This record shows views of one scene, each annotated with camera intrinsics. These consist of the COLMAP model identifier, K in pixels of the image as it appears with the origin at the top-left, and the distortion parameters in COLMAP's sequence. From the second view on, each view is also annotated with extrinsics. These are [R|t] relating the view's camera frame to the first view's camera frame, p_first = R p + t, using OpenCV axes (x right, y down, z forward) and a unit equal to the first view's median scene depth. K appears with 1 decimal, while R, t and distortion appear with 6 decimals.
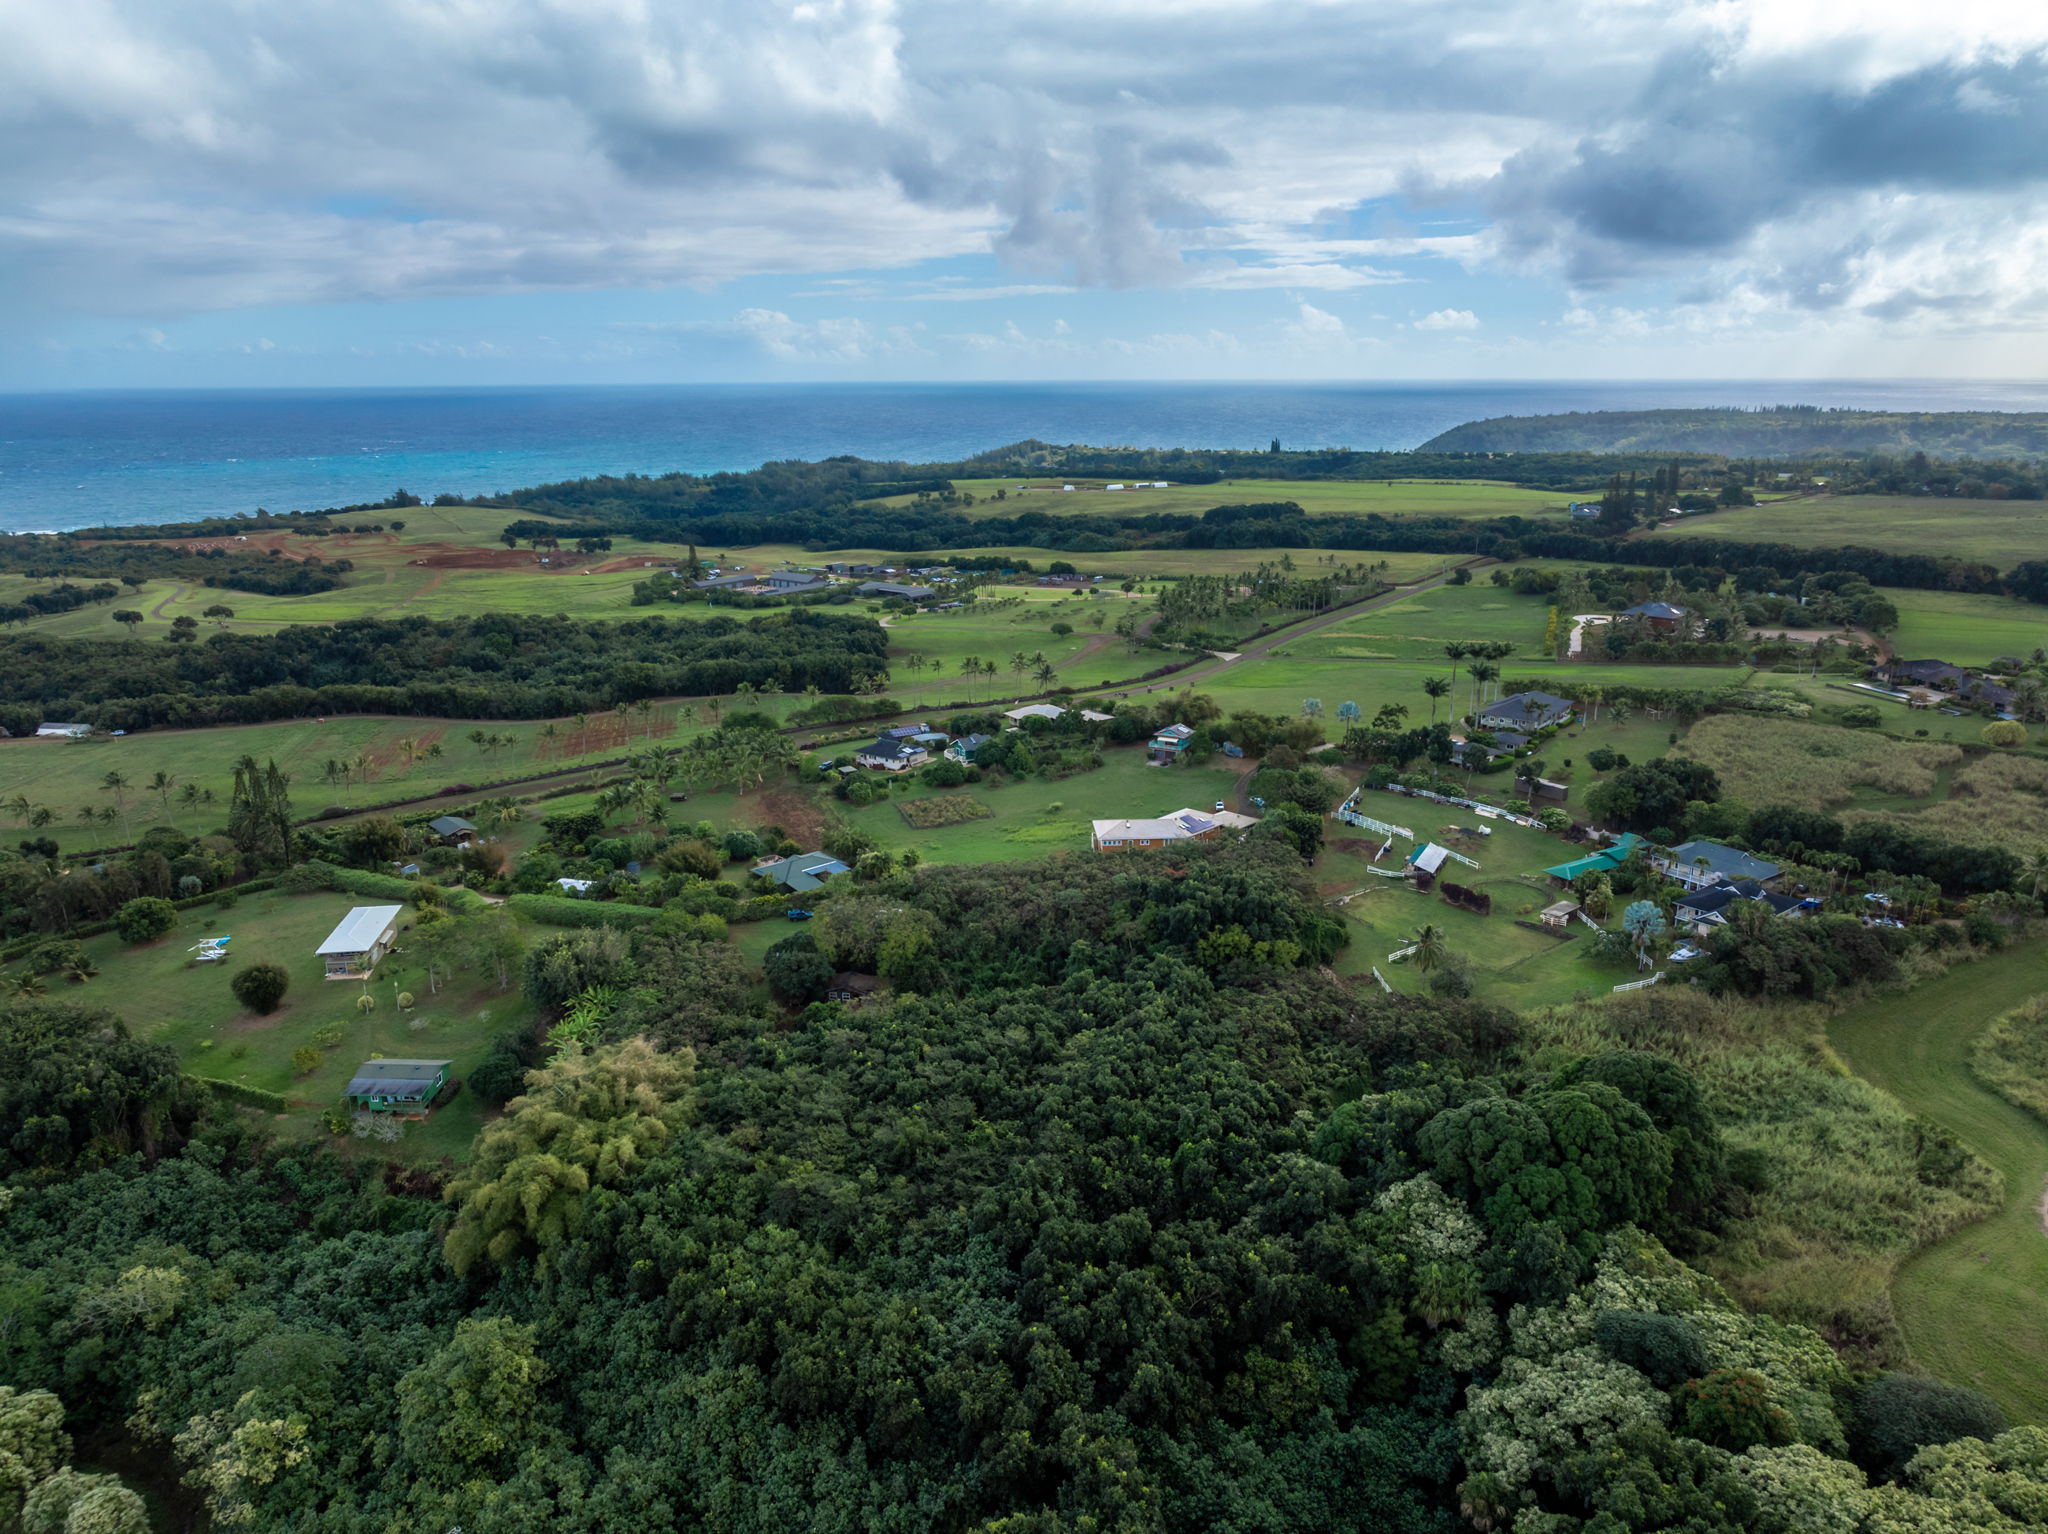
lens RADIAL K [[1438.0, 0, 1018.6], [0, 1438.0, 772.9], [0, 0, 1]] dist [-0.032914, 0.040382]
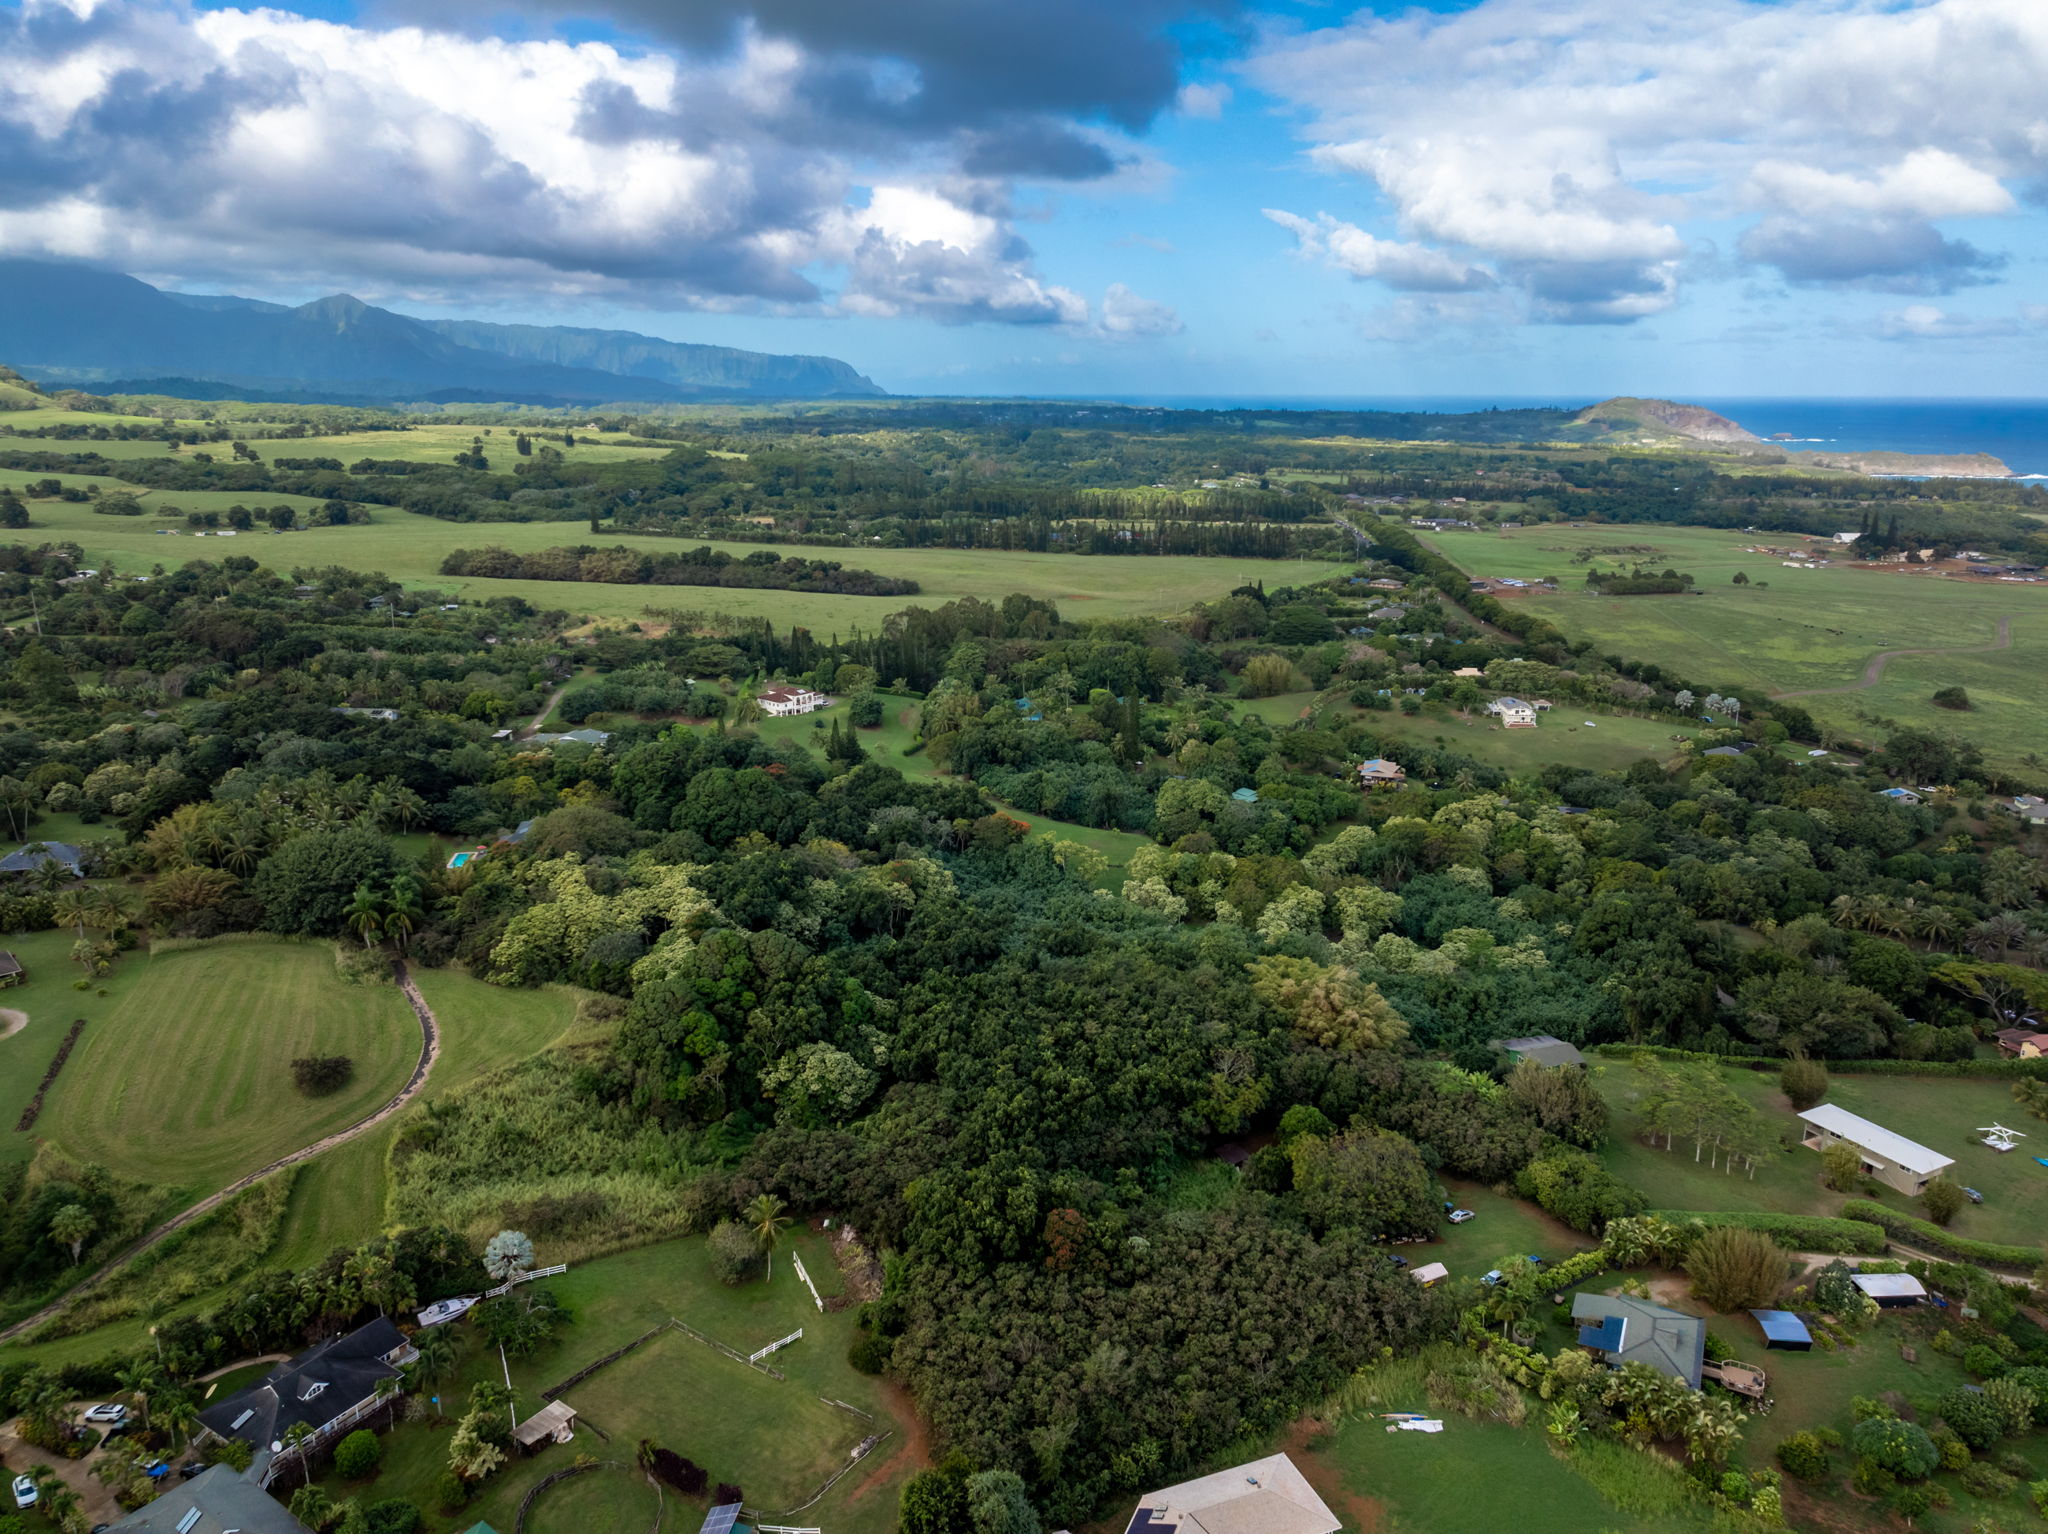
lens RADIAL K [[1438.0, 0, 1020.4], [0, 1438.0, 749.3], [0, 0, 1]] dist [-0.032914, 0.040382]
pose [[-0.943082, 0.086078, -0.321226, 0.420457], [-0.084775, 0.871785, 0.482498, -0.619010], [0.321572, 0.482268, -0.814868, 1.729448]]
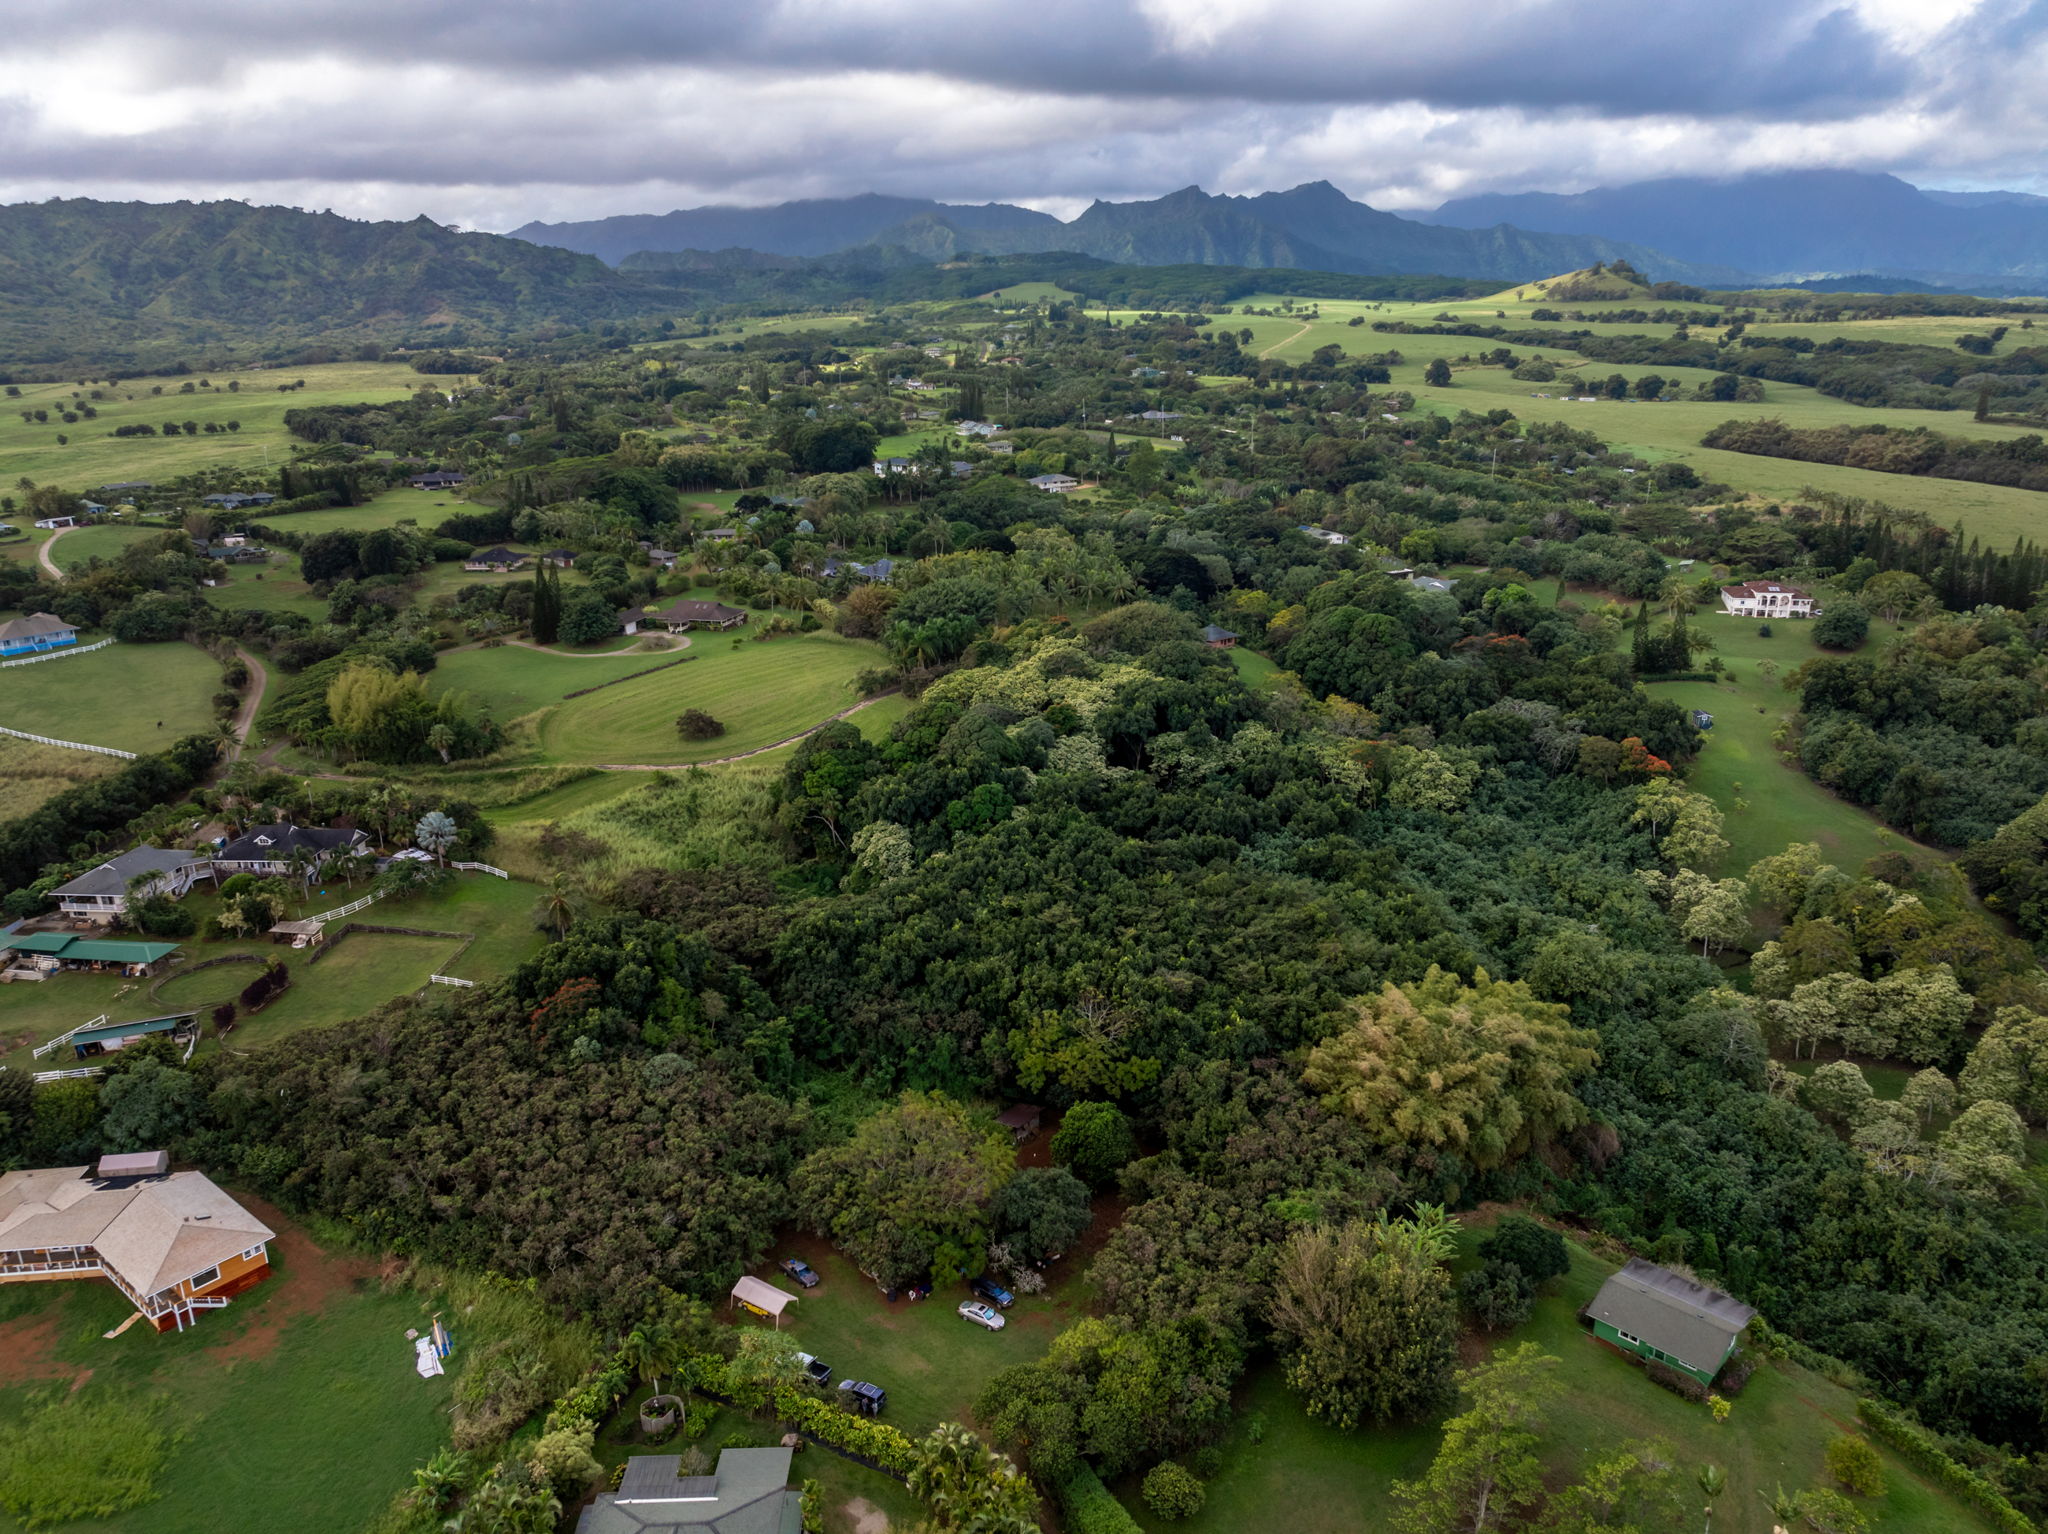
lens RADIAL K [[1438.0, 0, 1010.8], [0, 1438.0, 786.0], [0, 0, 1]] dist [-0.032914, 0.040382]
pose [[-0.744477, -0.192080, 0.639421, -0.557671], [0.199799, 0.849735, 0.487884, -0.364162], [-0.637051, 0.490974, -0.594231, 1.407718]]
